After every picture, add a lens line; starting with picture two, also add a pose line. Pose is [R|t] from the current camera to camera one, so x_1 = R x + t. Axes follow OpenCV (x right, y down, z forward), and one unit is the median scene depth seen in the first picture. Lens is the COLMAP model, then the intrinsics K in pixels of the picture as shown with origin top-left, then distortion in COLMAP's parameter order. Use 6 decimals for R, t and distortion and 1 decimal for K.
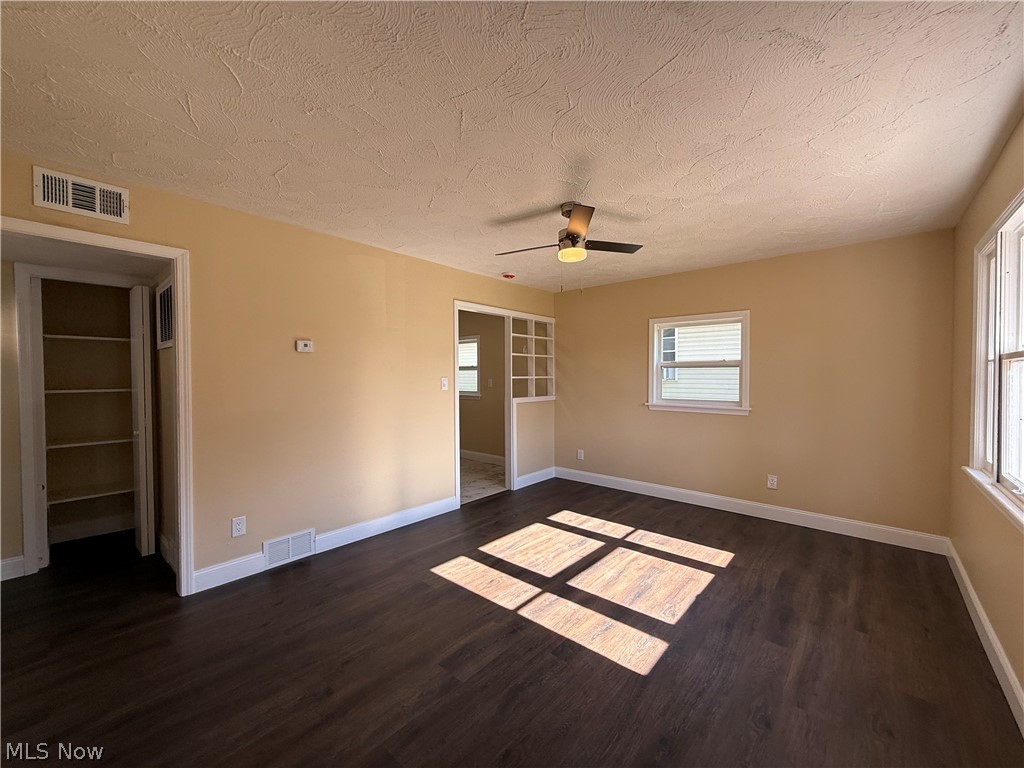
lens RADIAL K [[406.5, 0, 512.9], [0, 406.5, 384.3], [0, 0, 1]] dist [-0.000295, 0.000434]
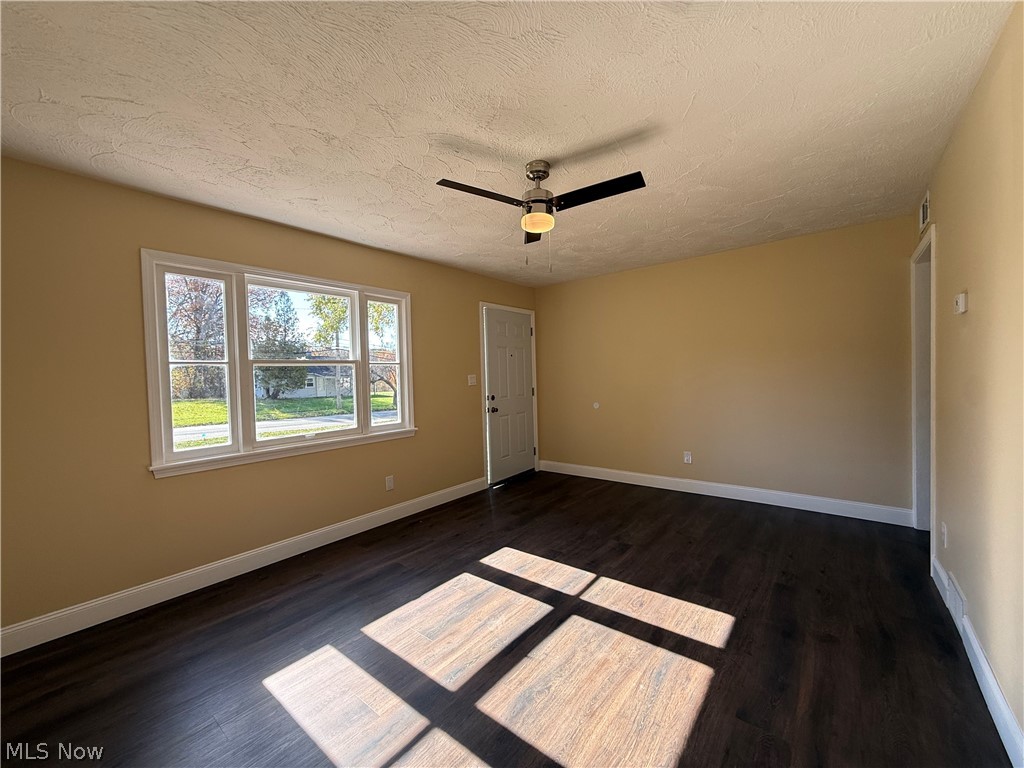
lens RADIAL K [[406.5, 0, 509.5], [0, 406.5, 383.0], [0, 0, 1]] dist [-0.000295, 0.000434]
pose [[-0.999020, 0.030069, -0.032478, 0.237386], [0.028601, 0.998588, 0.044770, -0.022744], [0.033778, 0.043797, -0.998469, 1.827653]]
